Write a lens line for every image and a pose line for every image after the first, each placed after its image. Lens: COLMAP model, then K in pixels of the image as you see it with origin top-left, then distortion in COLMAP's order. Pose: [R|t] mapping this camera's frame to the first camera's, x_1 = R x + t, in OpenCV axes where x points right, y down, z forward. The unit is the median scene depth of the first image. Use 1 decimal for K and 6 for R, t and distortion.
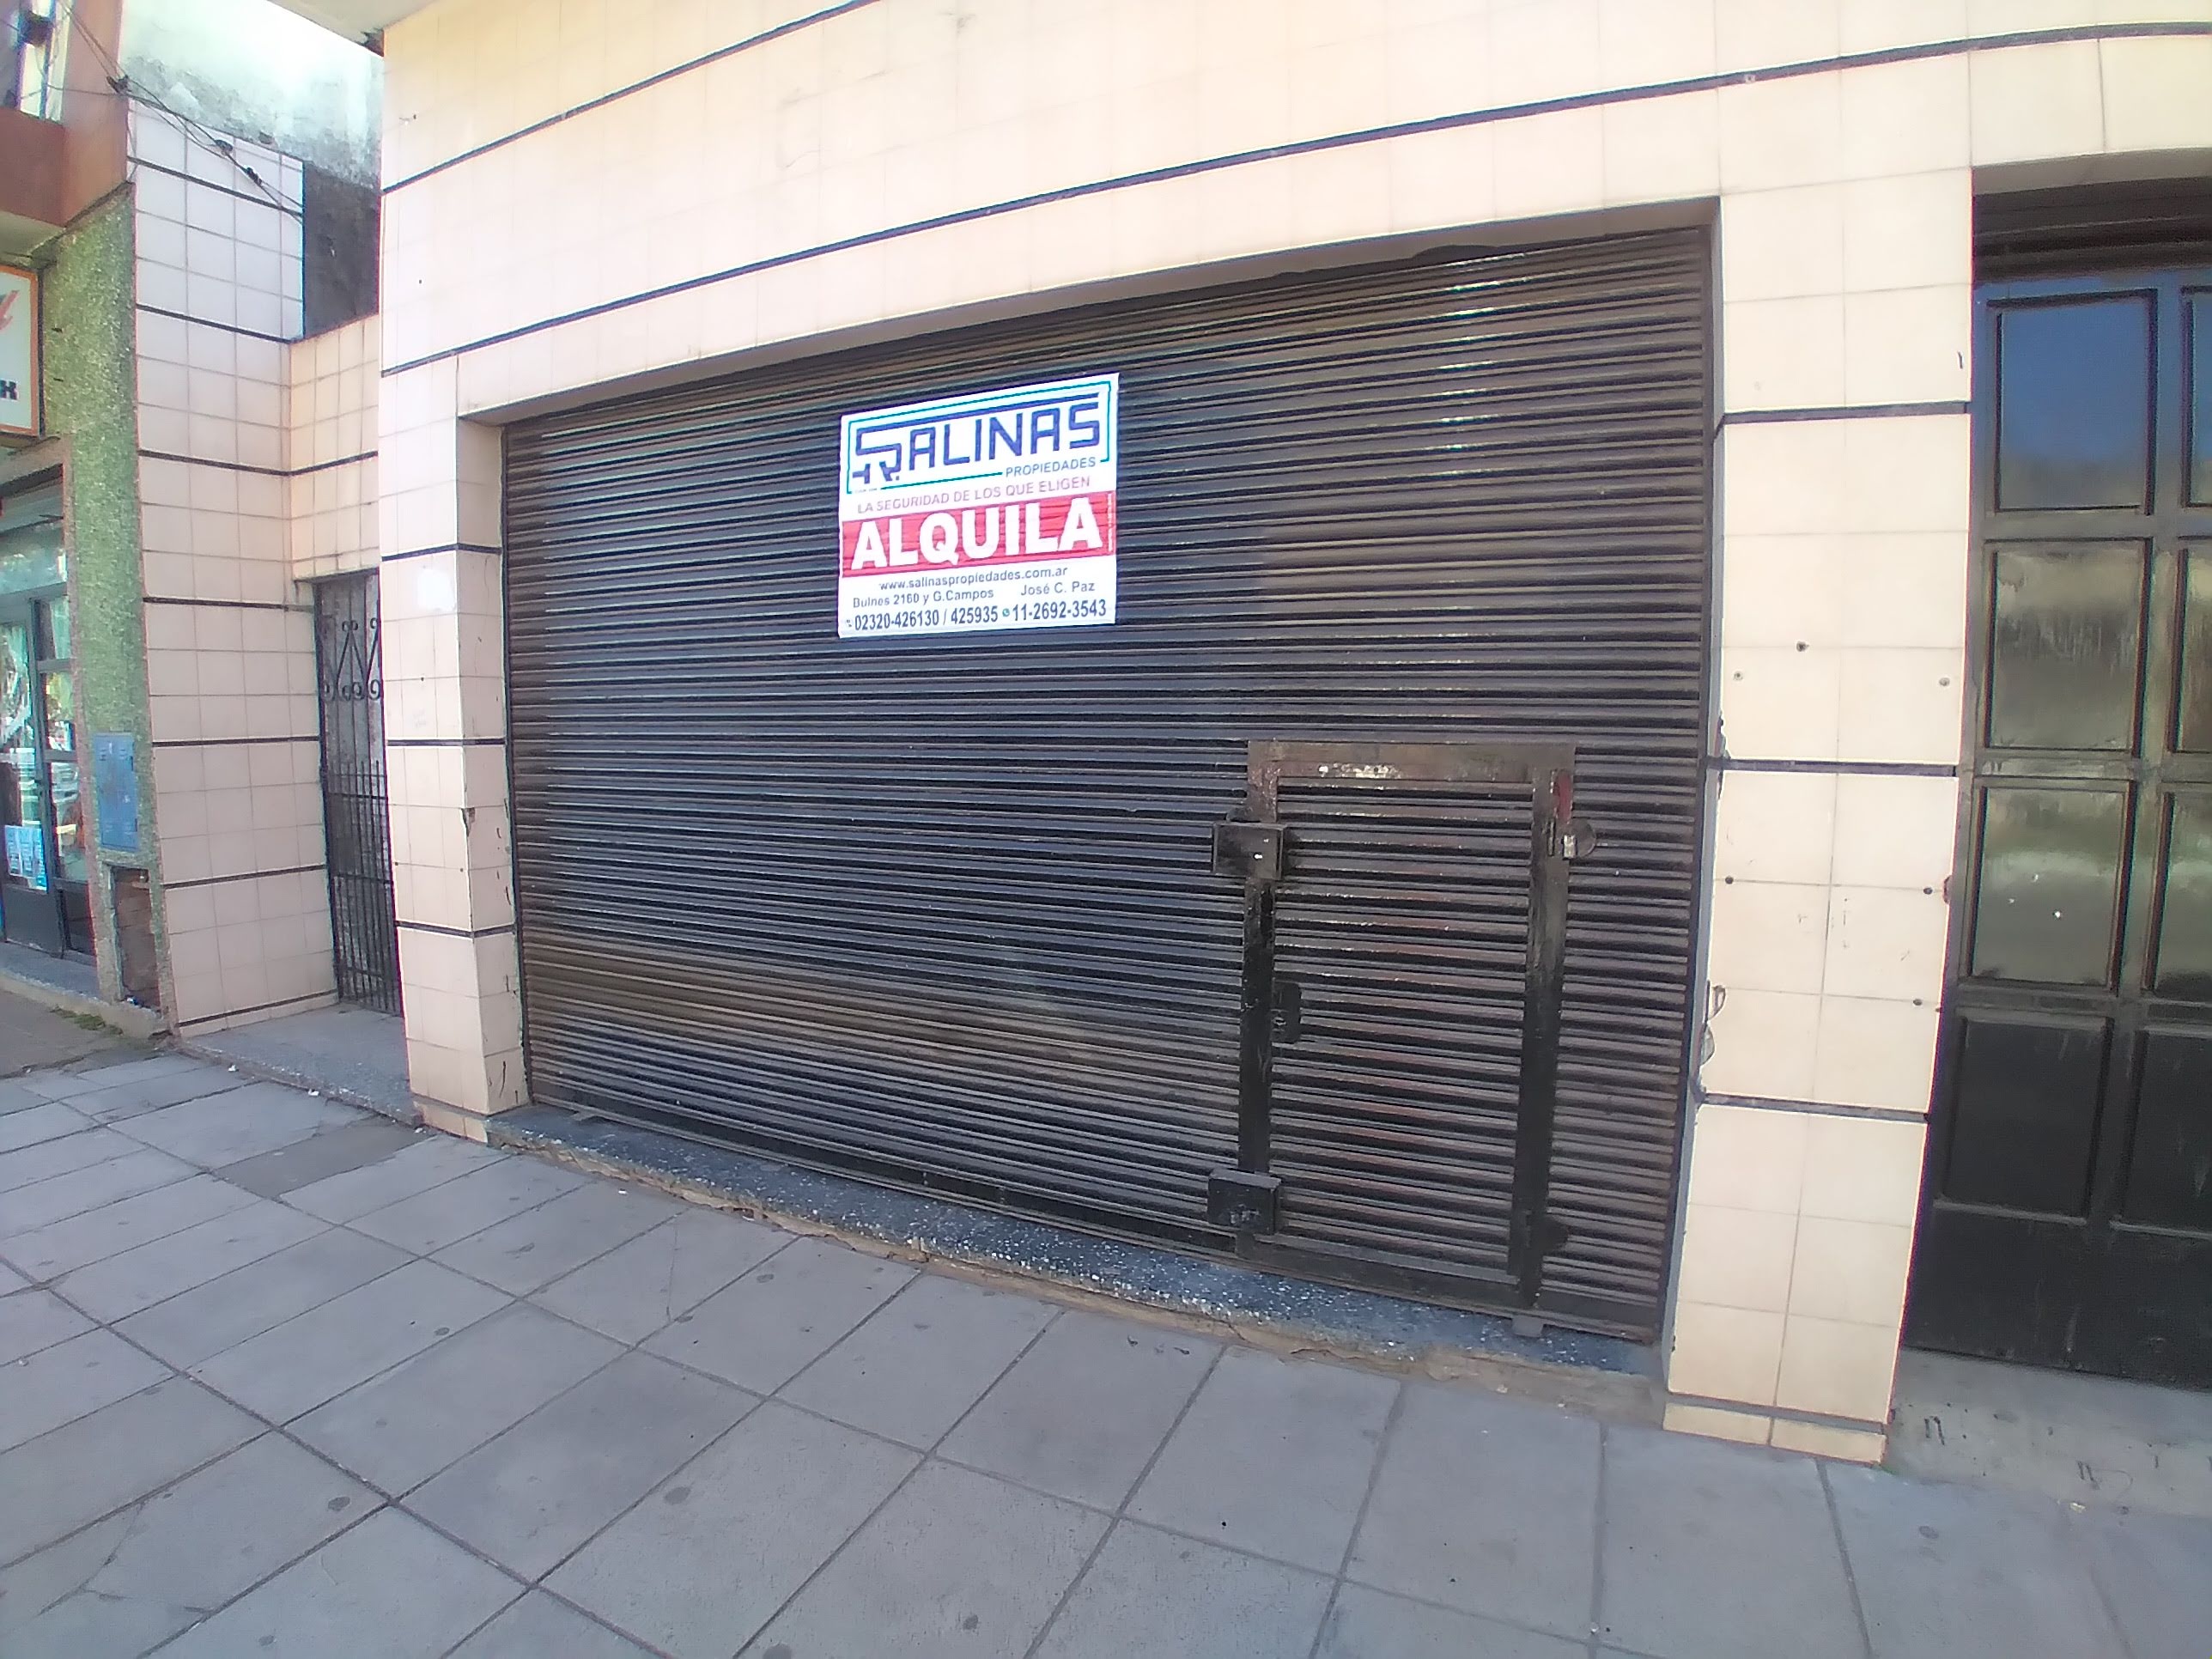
lens RADIAL K [[1085.5, 0, 1106.0], [0, 1085.5, 829.5], [0, 0, 1]] dist [-0.112621, 0.000809]
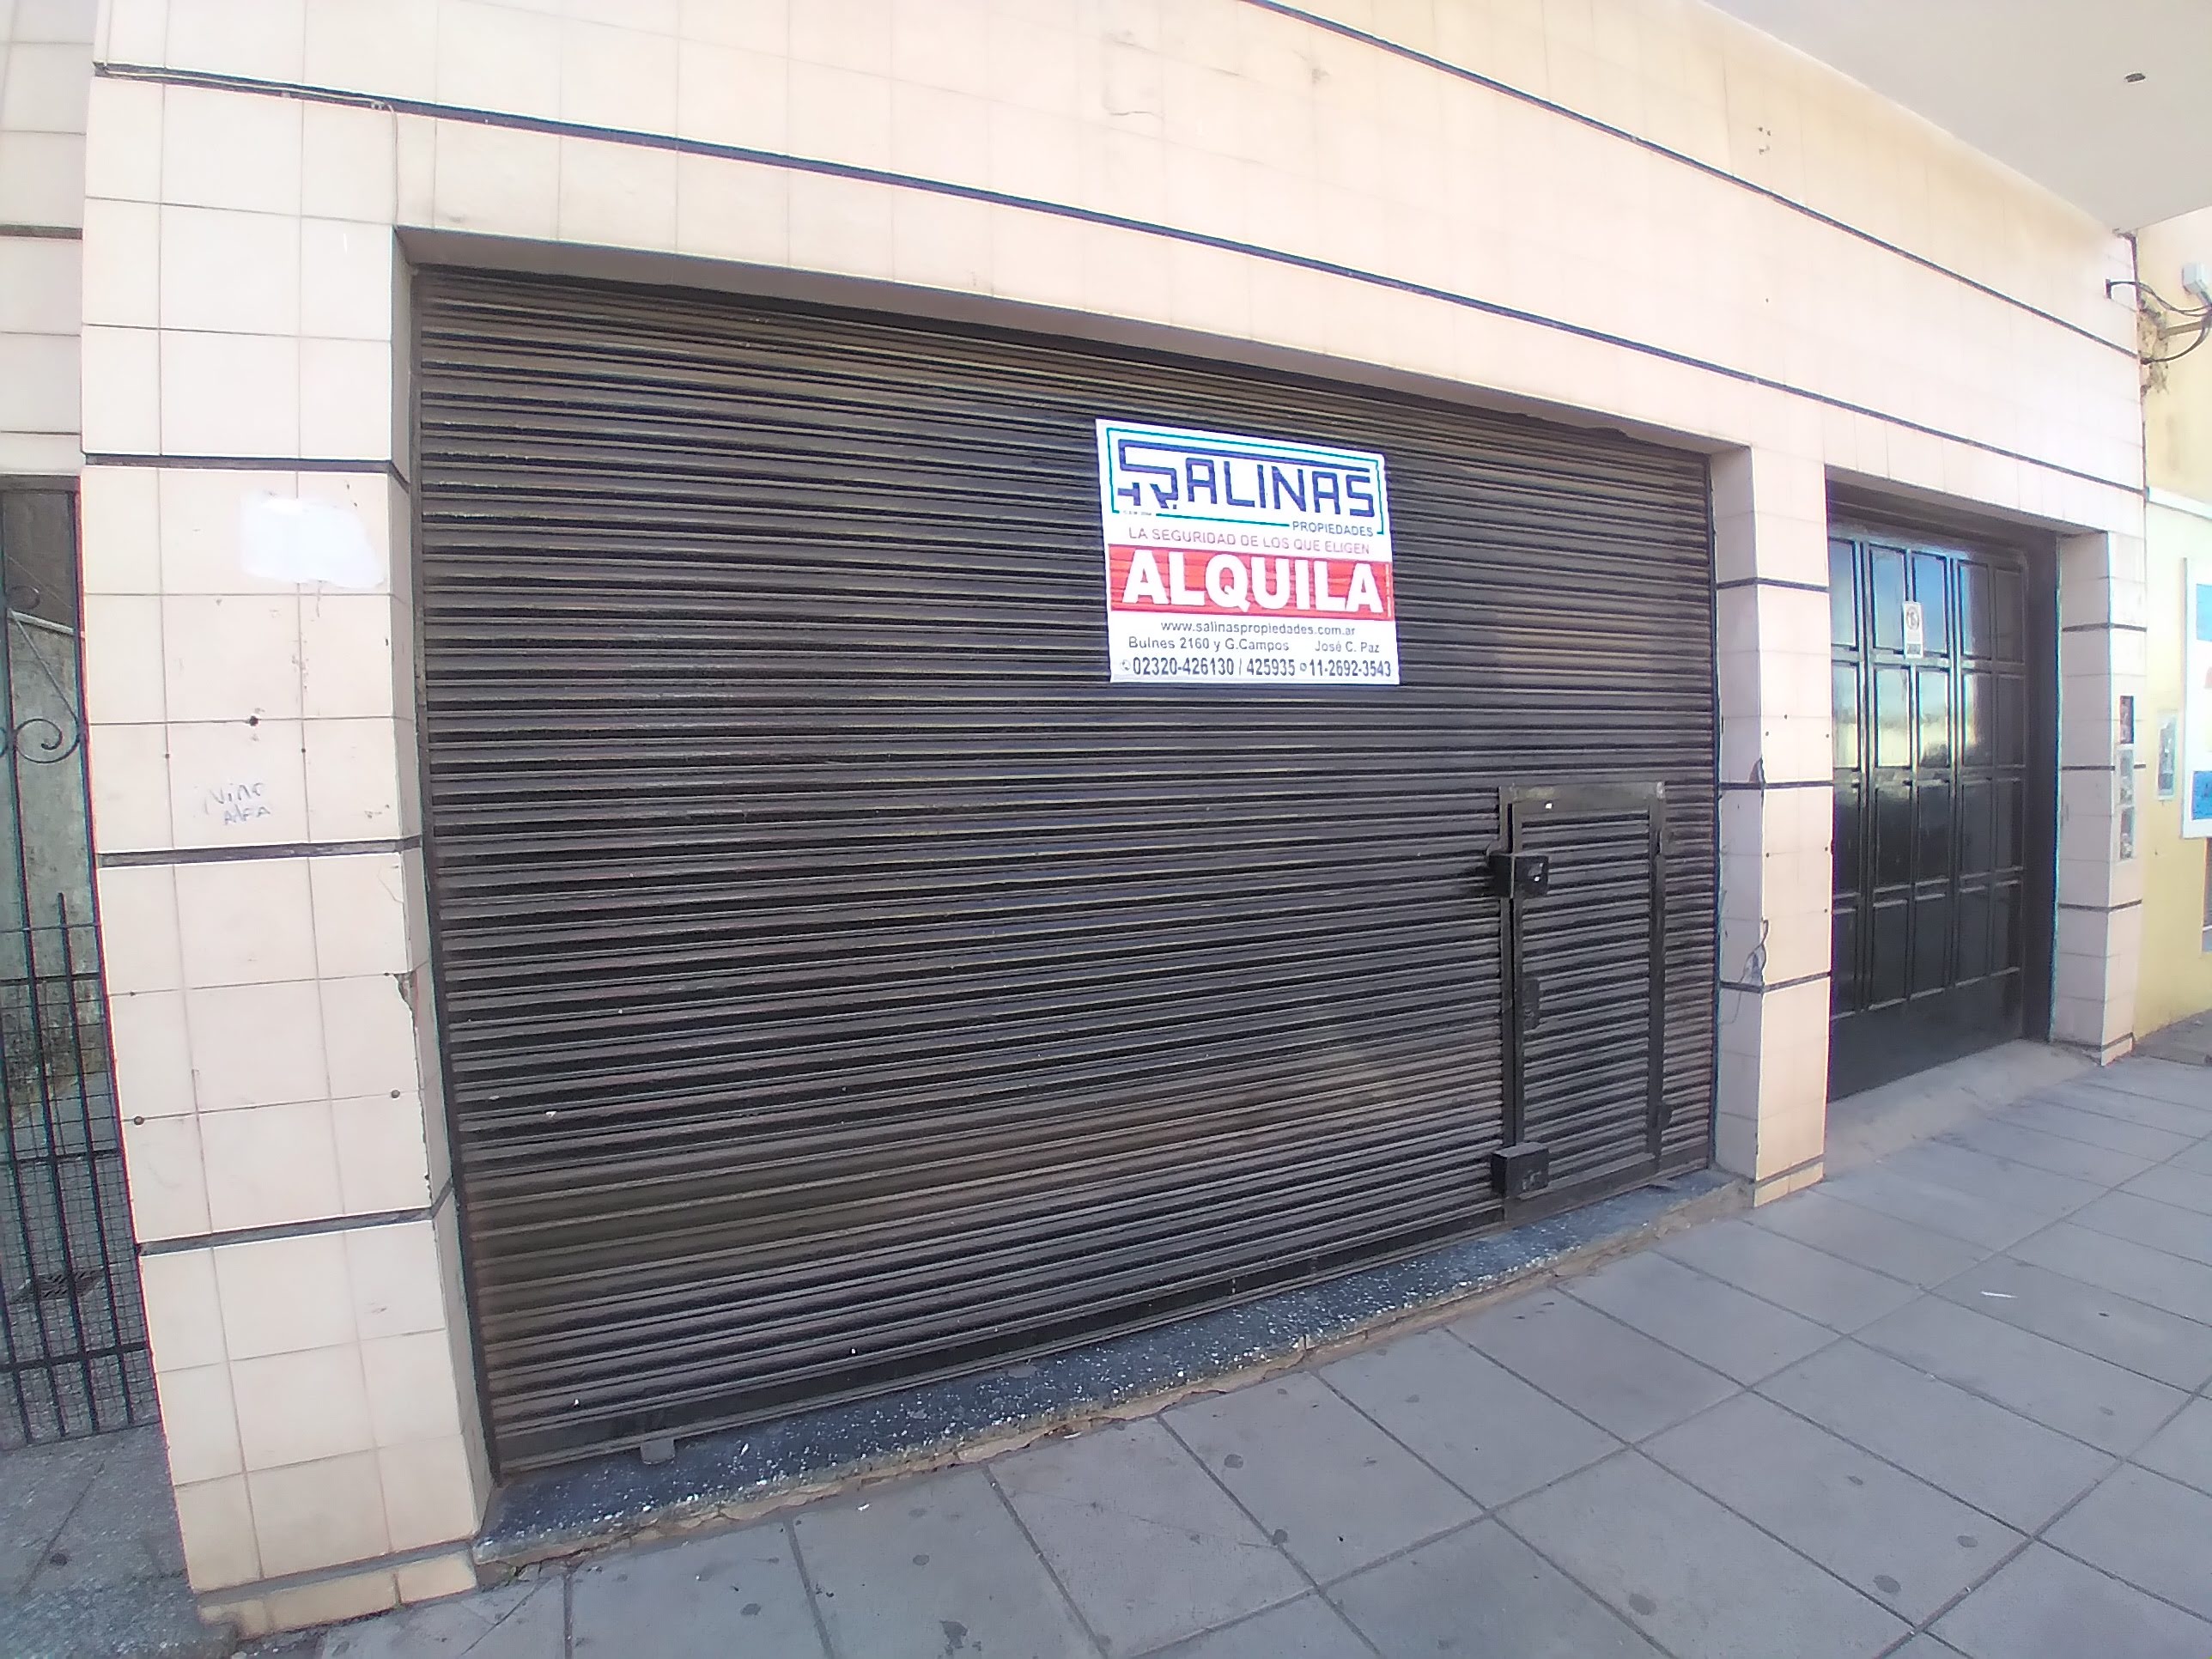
lens RADIAL K [[1085.5, 0, 1106.0], [0, 1085.5, 829.5], [0, 0, 1]] dist [-0.112621, 0.000809]
pose [[0.652695, -0.060394, 0.755210, -0.961558], [0.104526, 0.994463, -0.010810, -0.061246], [-0.750376, 0.085995, 0.655394, 0.500809]]
